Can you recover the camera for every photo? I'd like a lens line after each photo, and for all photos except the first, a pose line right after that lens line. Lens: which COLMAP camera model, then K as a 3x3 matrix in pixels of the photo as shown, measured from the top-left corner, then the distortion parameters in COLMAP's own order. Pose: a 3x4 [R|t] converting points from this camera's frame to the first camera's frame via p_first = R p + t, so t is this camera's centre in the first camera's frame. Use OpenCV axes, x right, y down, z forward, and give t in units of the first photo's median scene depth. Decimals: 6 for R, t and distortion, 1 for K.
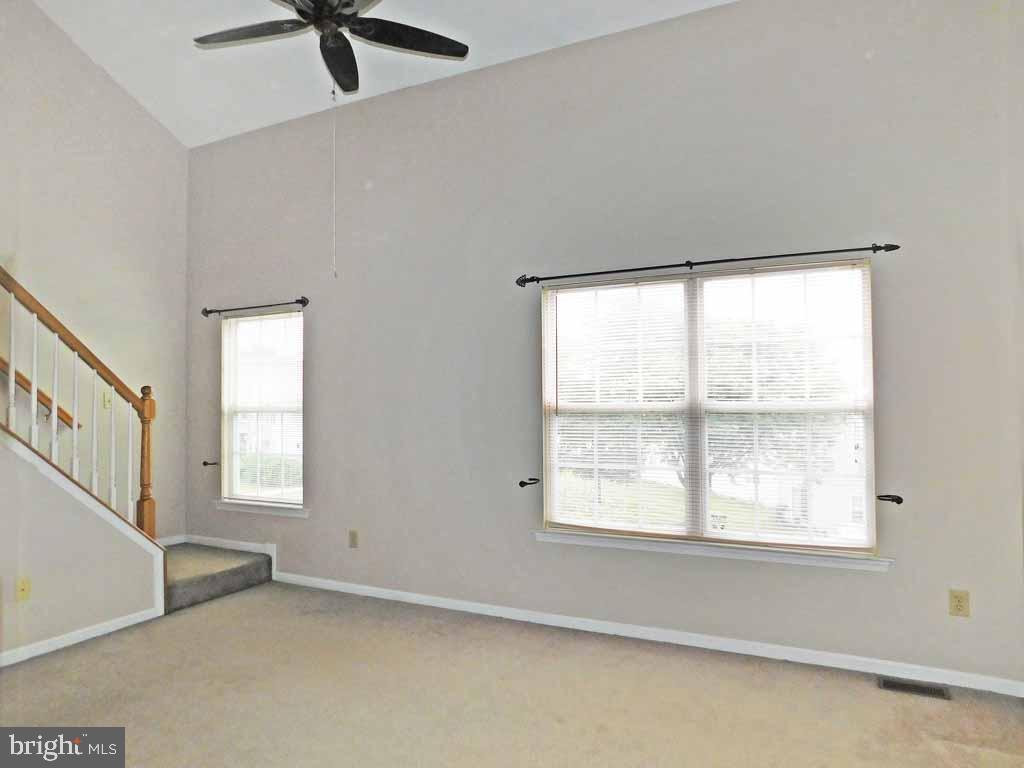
lens RADIAL K [[683.1, 0, 506.0], [0, 683.1, 389.4], [0, 0, 1]] dist [-0.069932, 0.065868]
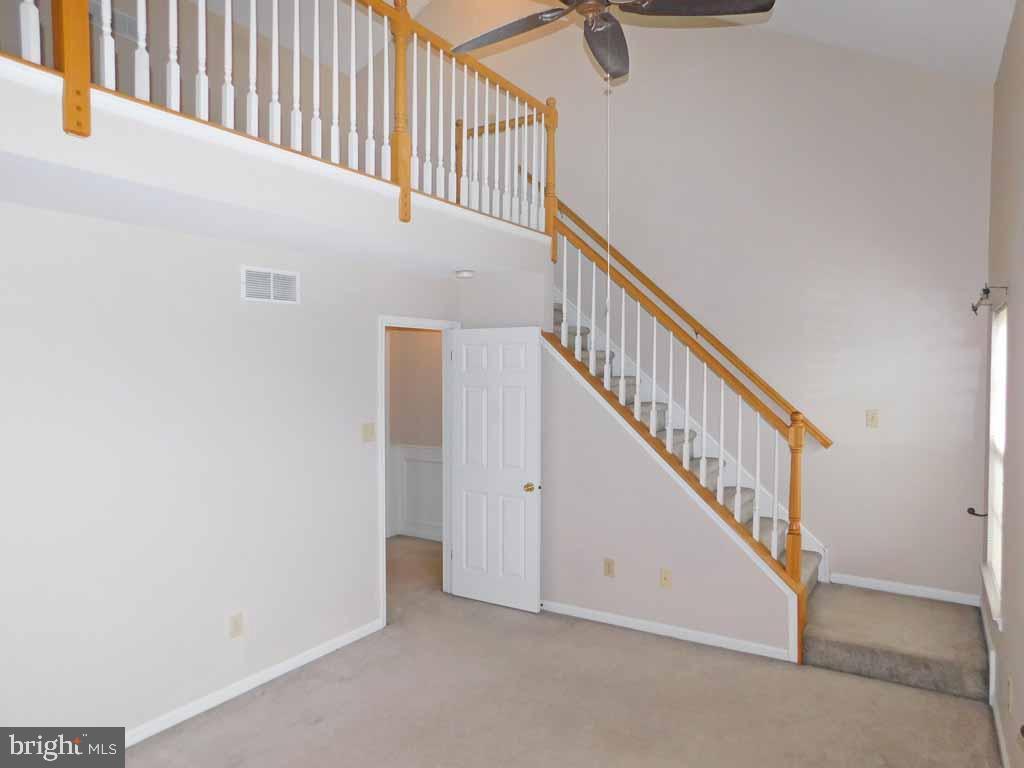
lens RADIAL K [[683.1, 0, 506.0], [0, 683.1, 389.4], [0, 0, 1]] dist [-0.069932, 0.065868]
pose [[-0.132744, 0.028608, -0.990737, 0.446160], [0.027136, 0.999314, 0.025220, -0.073638], [0.990779, -0.023537, -0.133429, 0.732651]]
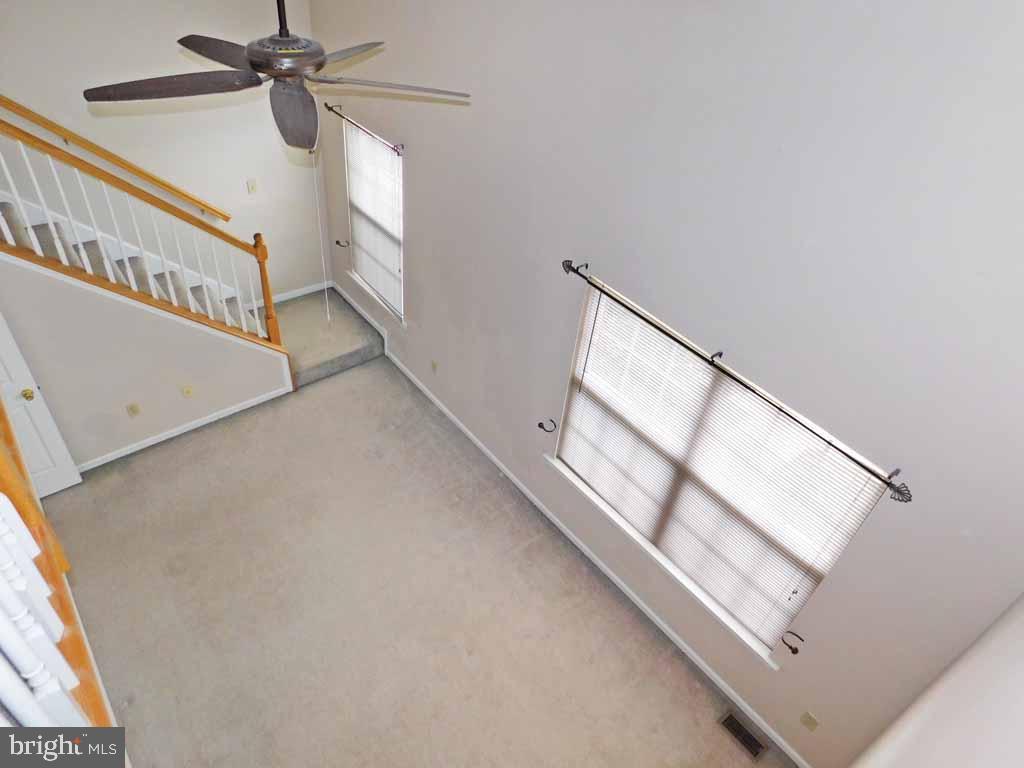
lens RADIAL K [[683.1, 0, 506.0], [0, 683.1, 389.4], [0, 0, 1]] dist [-0.069932, 0.065868]
pose [[0.906439, 0.334885, -0.257333, 0.226156], [-0.084073, 0.740192, 0.667119, -0.608534], [0.413884, -0.583068, 0.699094, 0.227522]]
